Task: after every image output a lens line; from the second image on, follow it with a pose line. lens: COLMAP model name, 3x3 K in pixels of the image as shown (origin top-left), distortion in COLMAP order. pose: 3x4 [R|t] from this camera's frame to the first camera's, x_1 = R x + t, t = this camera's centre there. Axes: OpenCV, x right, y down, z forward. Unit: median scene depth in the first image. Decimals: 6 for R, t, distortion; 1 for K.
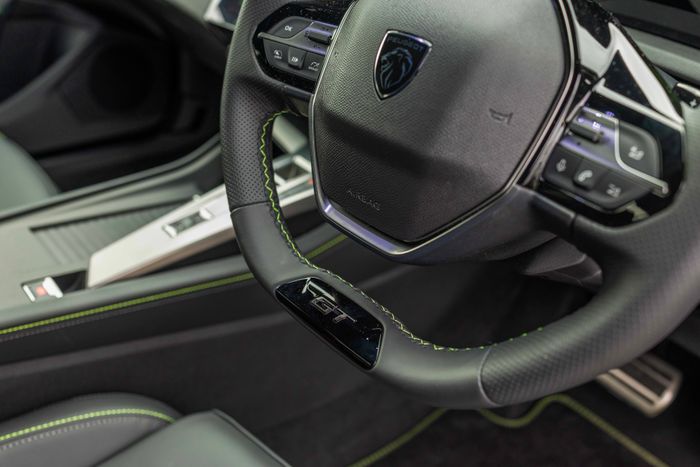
lens RADIAL K [[665.7, 0, 350.0], [0, 665.7, 233.5], [0, 0, 1]] dist [-0.004113, 0.006157]
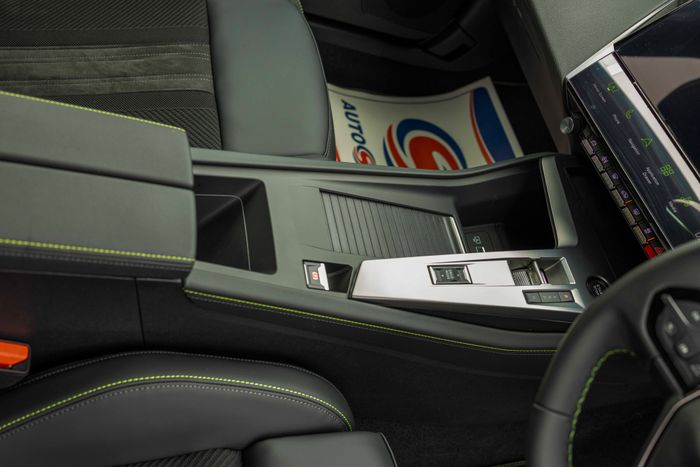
lens RADIAL K [[665.7, 0, 350.0], [0, 665.7, 233.5], [0, 0, 1]] dist [-0.004113, 0.006157]
pose [[0.831472, 0.554076, -0.040658, -0.562412], [-0.528579, 0.811494, 0.249164, -0.380377], [0.171050, -0.185682, 0.967608, -0.065814]]
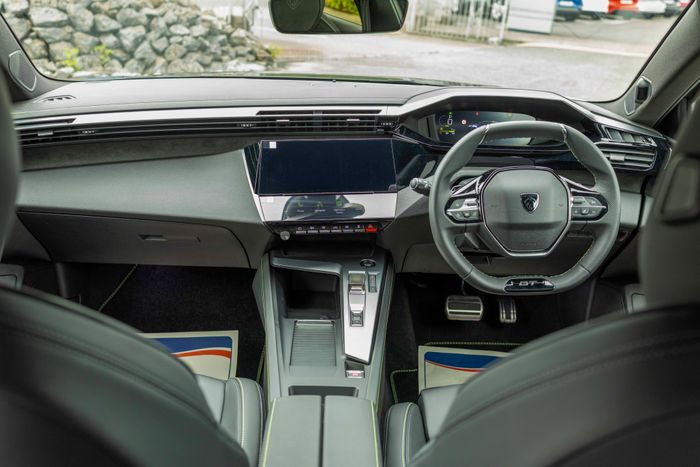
lens RADIAL K [[665.7, 0, 350.0], [0, 665.7, 233.5], [0, 0, 1]] dist [-0.004113, 0.006157]
pose [[0.625366, -0.346405, 0.699229, -2.276383], [0.425461, 0.902523, 0.066601, -0.562755], [-0.654141, 0.255844, 0.711789, -0.606341]]
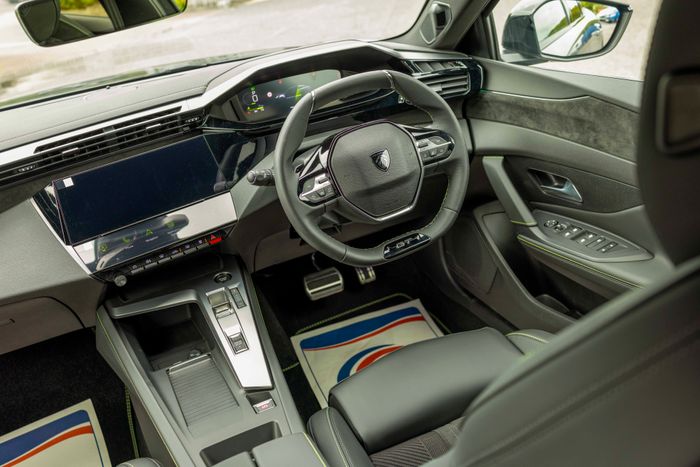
lens RADIAL K [[665.7, 0, 350.0], [0, 665.7, 233.5], [0, 0, 1]] dist [-0.004113, 0.006157]
pose [[0.245586, -0.526177, 0.814141, -2.108409], [0.640760, 0.718333, 0.270971, -0.739609], [-0.727403, 0.455122, 0.513565, -0.279663]]
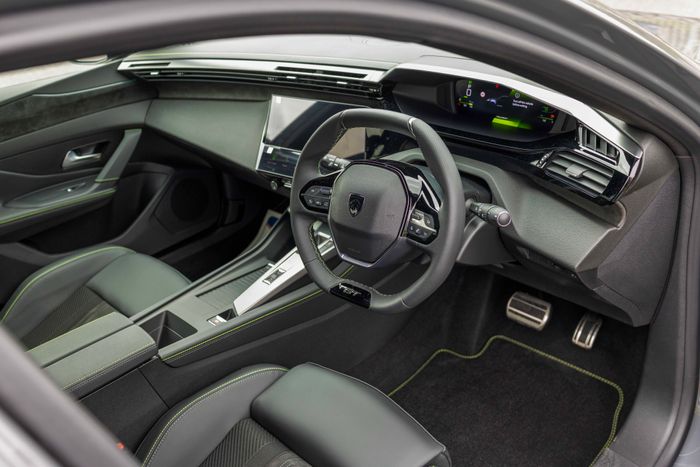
lens RADIAL K [[665.7, 0, 350.0], [0, 665.7, 233.5], [0, 0, 1]] dist [-0.004113, 0.006157]
pose [[0.978528, -0.205999, -0.006864, 0.030743], [0.205236, 0.976892, -0.059662, 0.036995], [0.018995, 0.056972, 0.998195, -1.534733]]
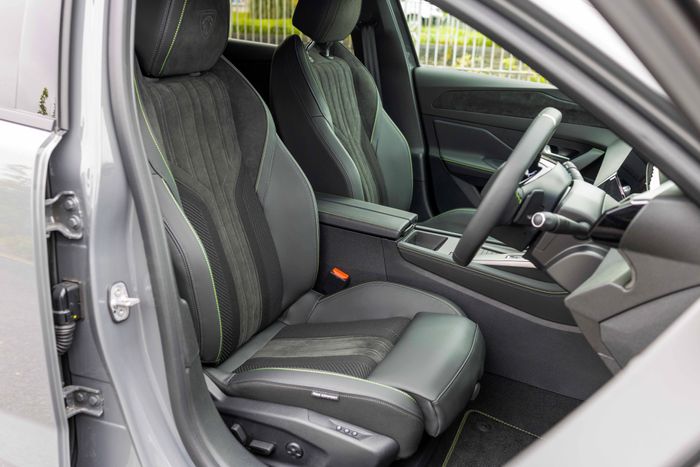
lens RADIAL K [[665.7, 0, 350.0], [0, 665.7, 233.5], [0, 0, 1]] dist [-0.004113, 0.006157]
pose [[0.454649, 0.232571, -0.859770, 2.183630], [-0.489494, 0.871702, -0.023047, 0.373498], [0.744103, 0.431331, 0.510161, -0.943983]]
